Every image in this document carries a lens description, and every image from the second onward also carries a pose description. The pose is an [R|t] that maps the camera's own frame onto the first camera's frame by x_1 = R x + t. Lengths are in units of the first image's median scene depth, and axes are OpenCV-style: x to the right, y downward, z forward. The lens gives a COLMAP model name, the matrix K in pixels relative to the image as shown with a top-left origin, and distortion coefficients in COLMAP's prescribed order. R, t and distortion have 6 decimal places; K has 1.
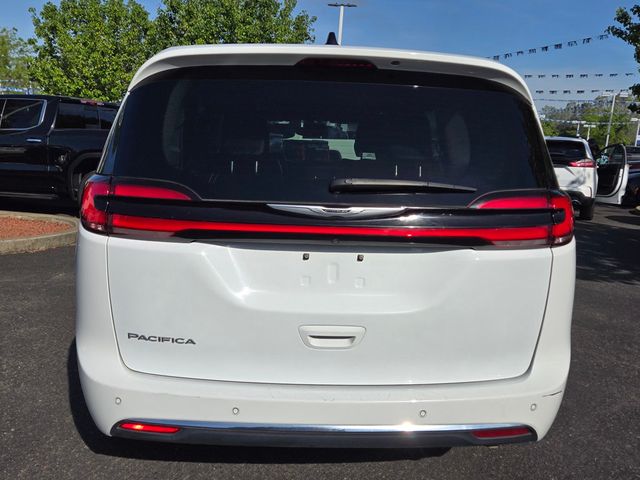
lens RADIAL K [[456.4, 0, 308.9], [0, 456.4, 236.1], [0, 0, 1]] dist [0.054595, -0.004499]
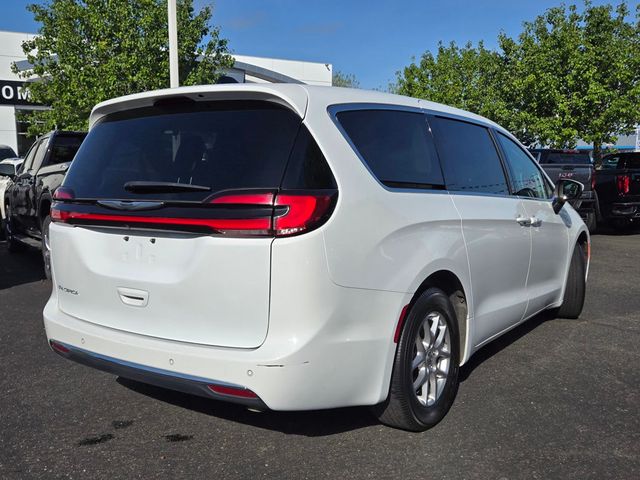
lens RADIAL K [[456.4, 0, 308.9], [0, 456.4, 236.1], [0, 0, 1]] dist [0.054595, -0.004499]
pose [[0.873403, 0.035556, -0.485698, 1.162862], [-0.052776, 0.998368, -0.021818, 0.039972], [0.484129, 0.044689, 0.873854, 0.044839]]
